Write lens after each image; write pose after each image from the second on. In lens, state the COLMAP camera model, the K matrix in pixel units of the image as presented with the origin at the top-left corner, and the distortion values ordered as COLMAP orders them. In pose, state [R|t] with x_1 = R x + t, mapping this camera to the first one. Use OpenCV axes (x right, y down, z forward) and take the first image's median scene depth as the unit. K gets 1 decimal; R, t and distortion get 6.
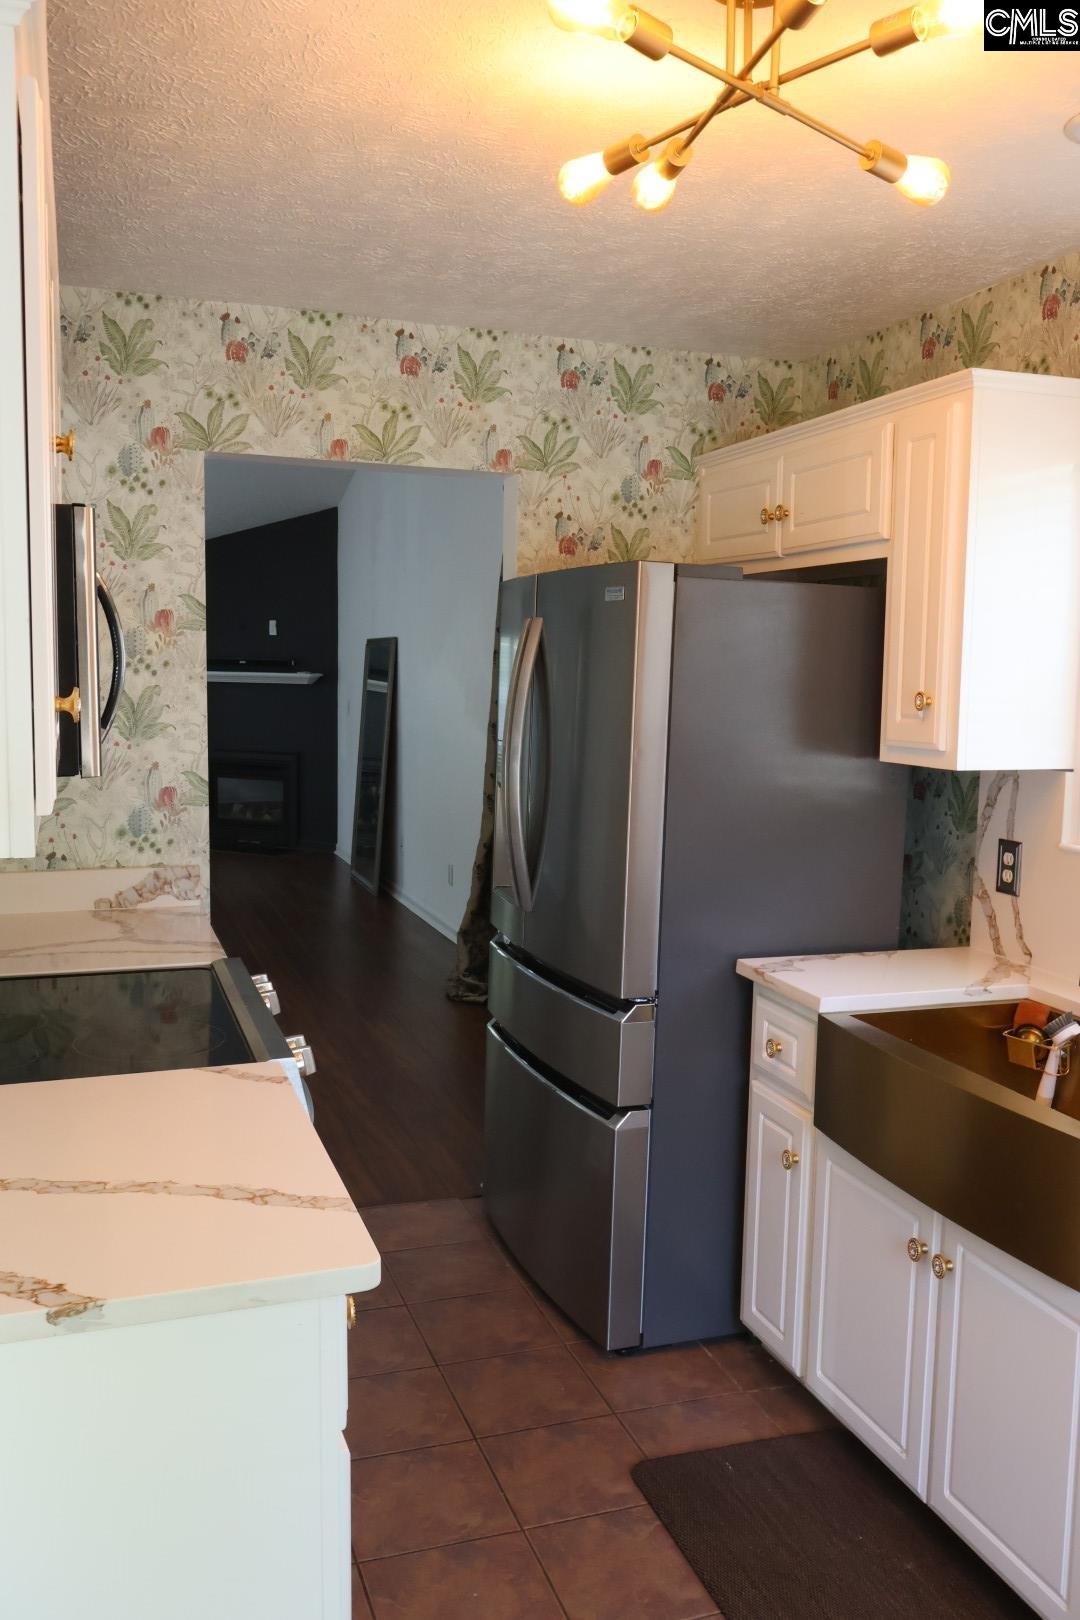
lens RADIAL K [[1349.6, 0, 544.6], [0, 1349.6, 815.3], [0, 0, 1]] dist [-0.007189, 0.004824]
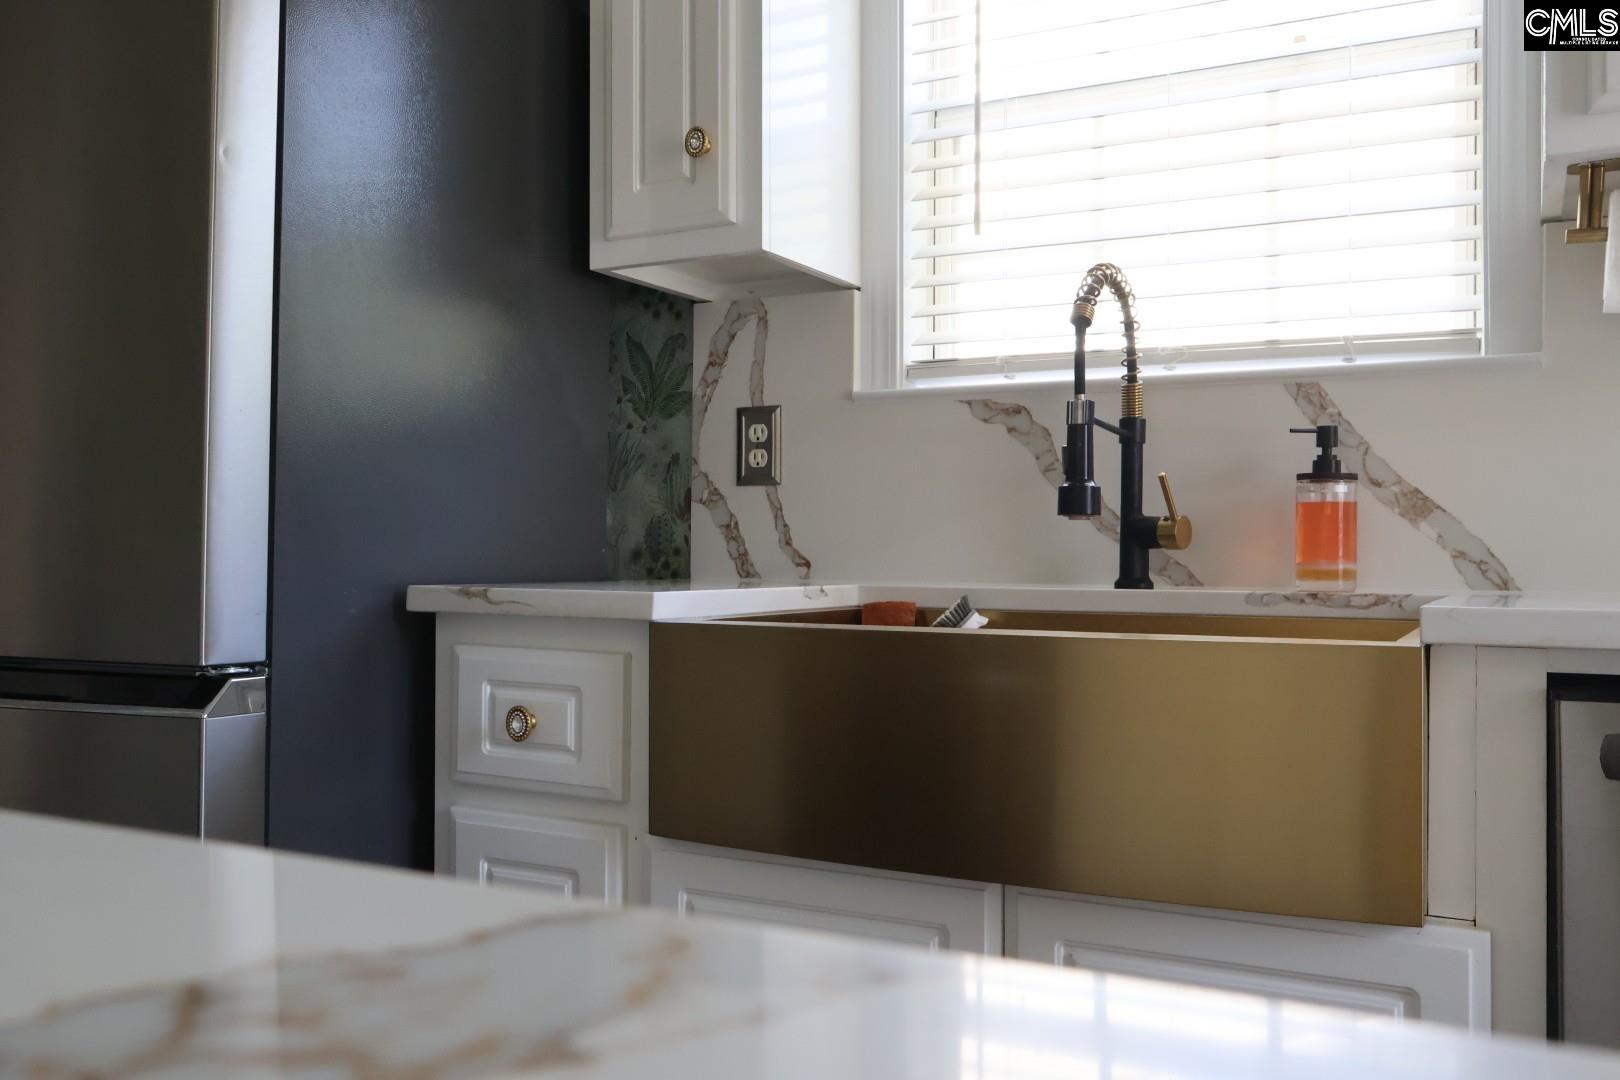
lens RADIAL K [[1349.6, 0, 806.4], [0, 1349.6, 540.5], [0, 0, 1]] dist [-0.007189, 0.004824]
pose [[0.735924, -0.012259, 0.676953, -0.094695], [0.086108, 0.993412, -0.075620, 0.128448], [-0.671566, 0.113942, 0.732131, 0.444165]]
